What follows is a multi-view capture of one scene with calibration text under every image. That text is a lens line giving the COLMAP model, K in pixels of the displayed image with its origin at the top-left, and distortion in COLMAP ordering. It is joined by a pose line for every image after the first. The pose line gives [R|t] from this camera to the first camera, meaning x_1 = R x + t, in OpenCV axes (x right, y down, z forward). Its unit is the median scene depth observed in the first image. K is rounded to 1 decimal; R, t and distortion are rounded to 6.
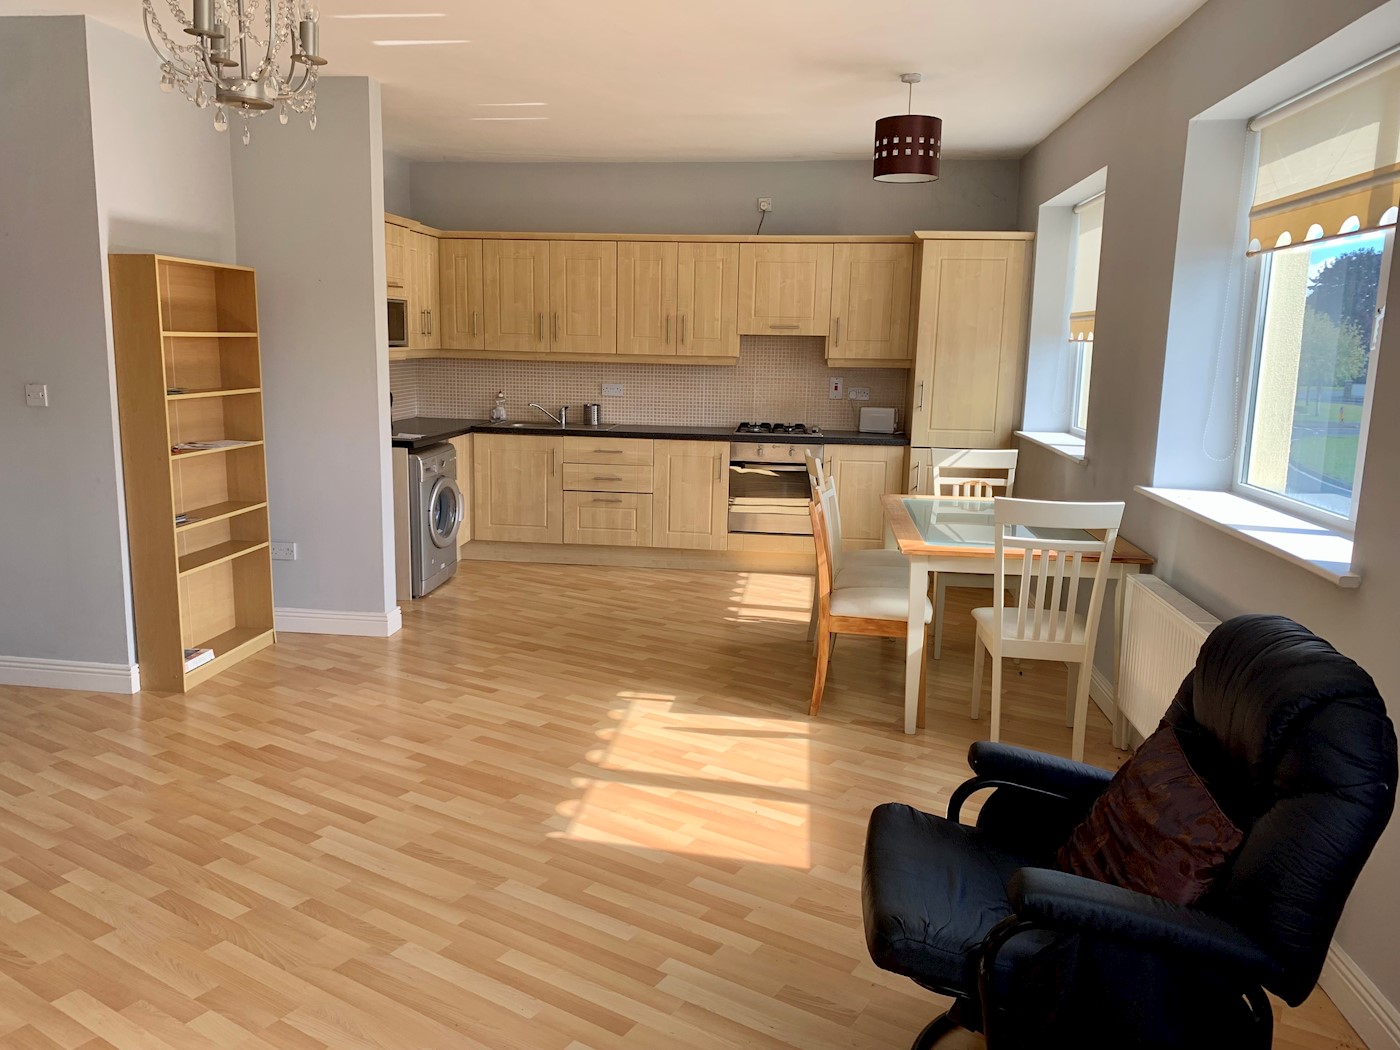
lens RADIAL K [[1068.1, 0, 700.0], [0, 1068.1, 525.0], [0, 0, 1]] dist [0.065839, -0.099043]
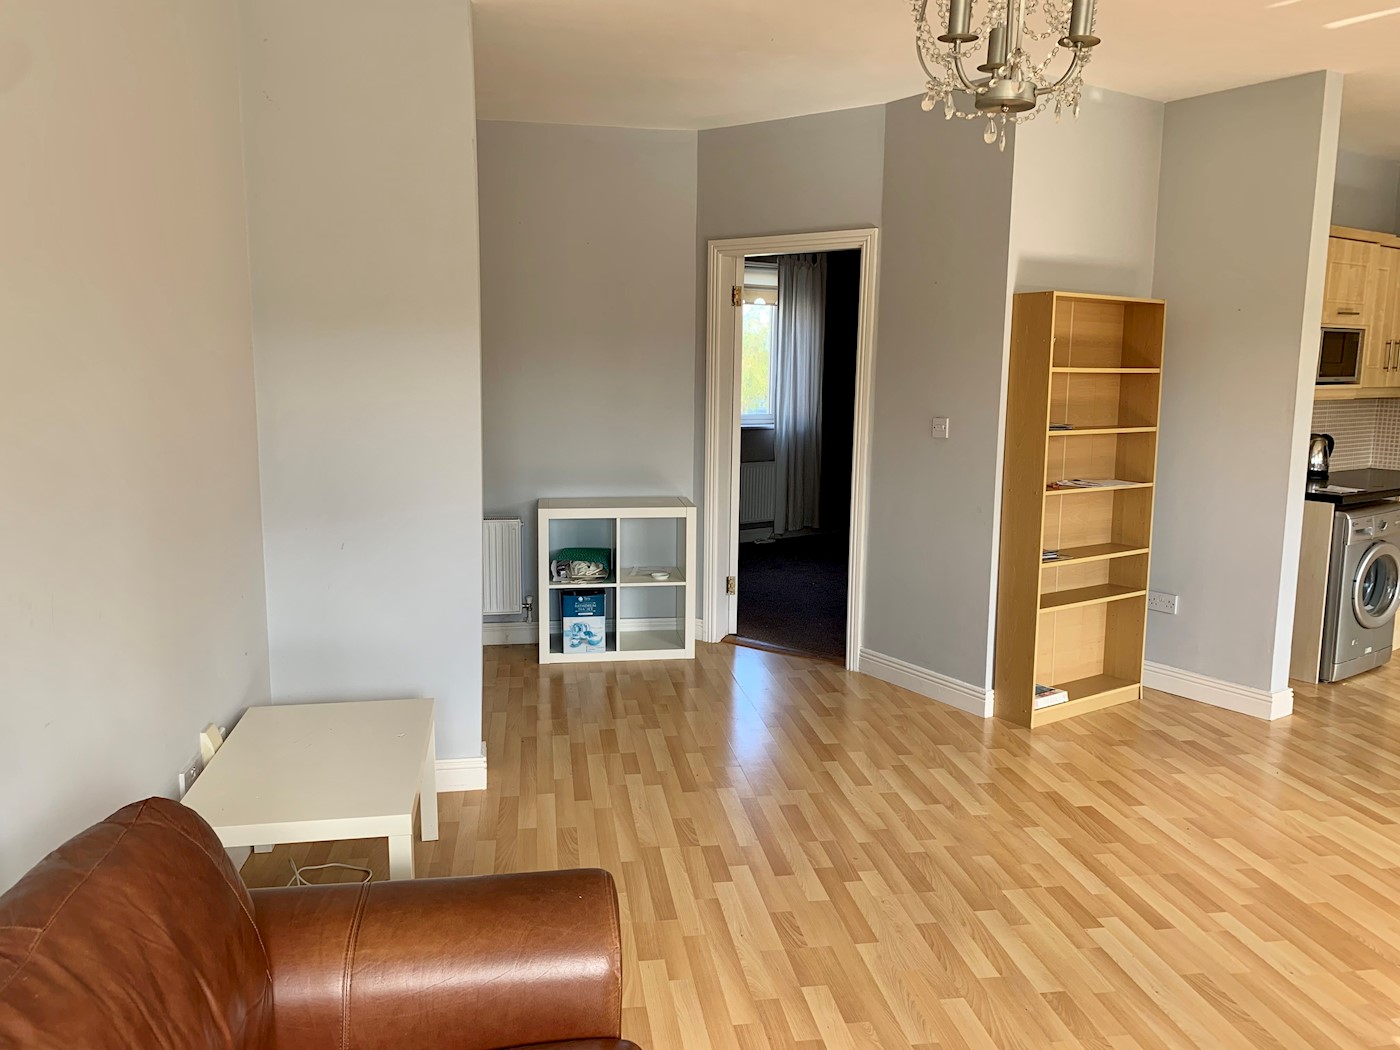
lens RADIAL K [[1086.7, 0, 700.0], [0, 1086.7, 525.0], [0, 0, 1]] dist [0.010297, -0.000856]
pose [[0.659525, 0.098084, -0.745256, 0.043926], [-0.126754, 0.991764, 0.018354, -0.009358], [0.740919, 0.082360, 0.666525, 0.079718]]
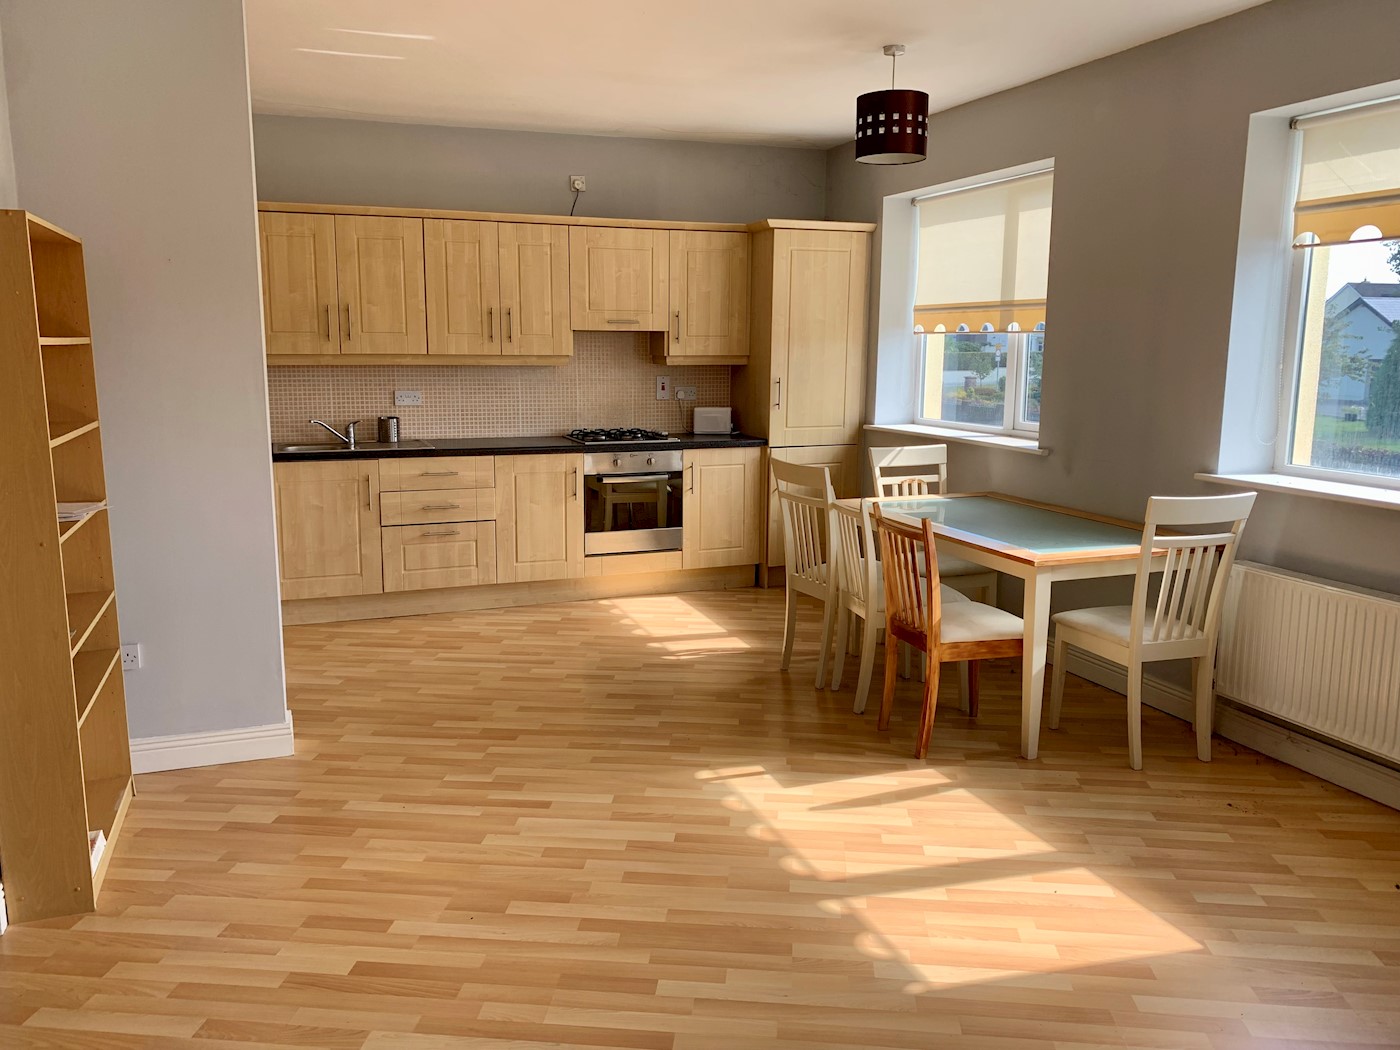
lens RADIAL K [[1064.9, 0, 690.6], [0, 1064.9, 509.9], [0, 0, 1]] dist [0.064065, -0.120647]
pose [[0.891932, -0.086706, 0.443779, -0.383347], [0.089916, 0.995853, 0.013851, -0.048779], [-0.443139, 0.027549, 0.896029, 0.250087]]
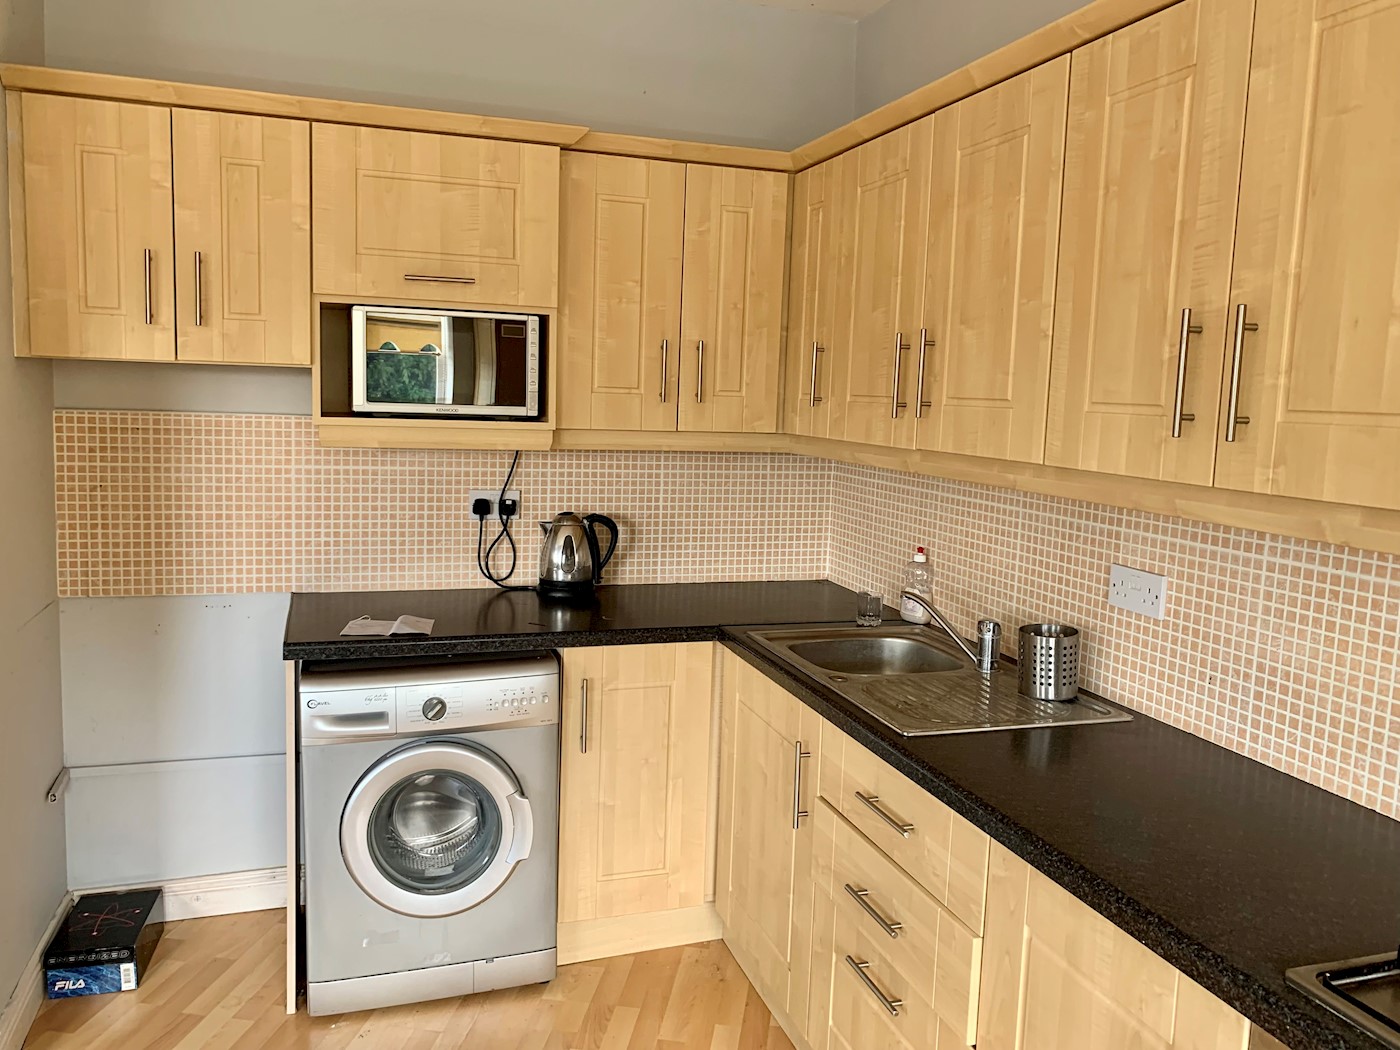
lens RADIAL K [[1082.9, 0, 696.9], [0, 1082.9, 493.8], [0, 0, 1]] dist [0.054985, -0.003516]
pose [[0.415668, 0.082053, -0.905808, 0.191766], [-0.182829, 0.983131, 0.005158, -0.194560], [0.890951, 0.163464, 0.423658, 1.131636]]
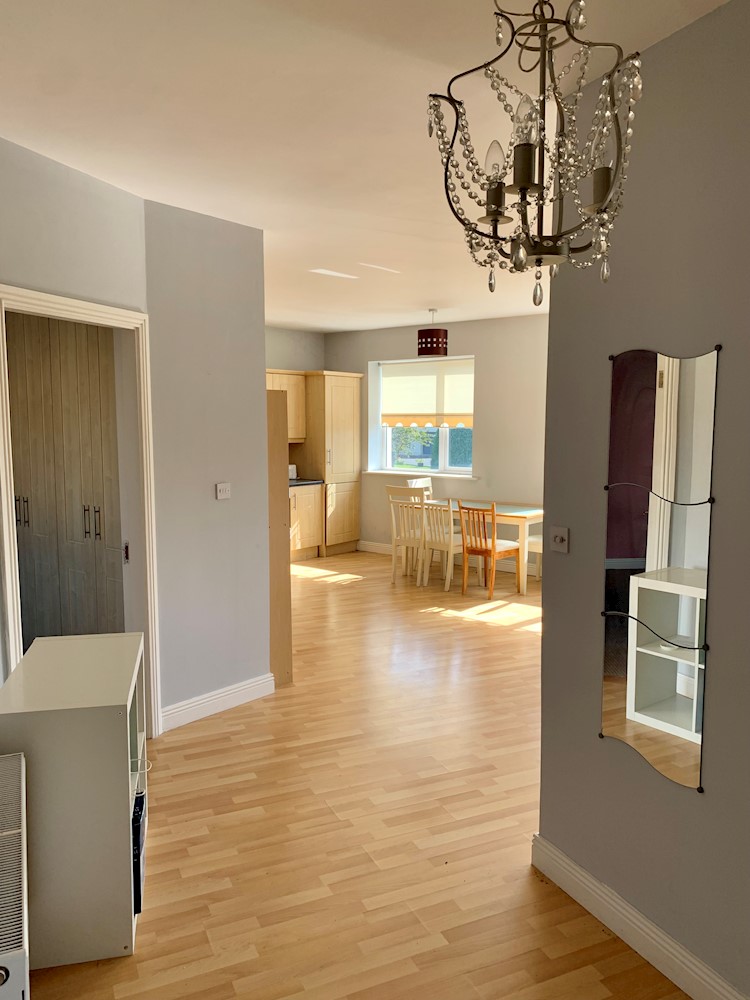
lens RADIAL K [[753.9, 0, 388.7], [0, 753.9, 502.5], [0, 0, 1]] dist [-0.001254, 0.002605]
pose [[0.529764, -0.111677, 0.840761, -1.131227], [0.149885, 0.988019, 0.036794, -0.096729], [-0.834796, 0.106525, 0.540155, 0.267978]]
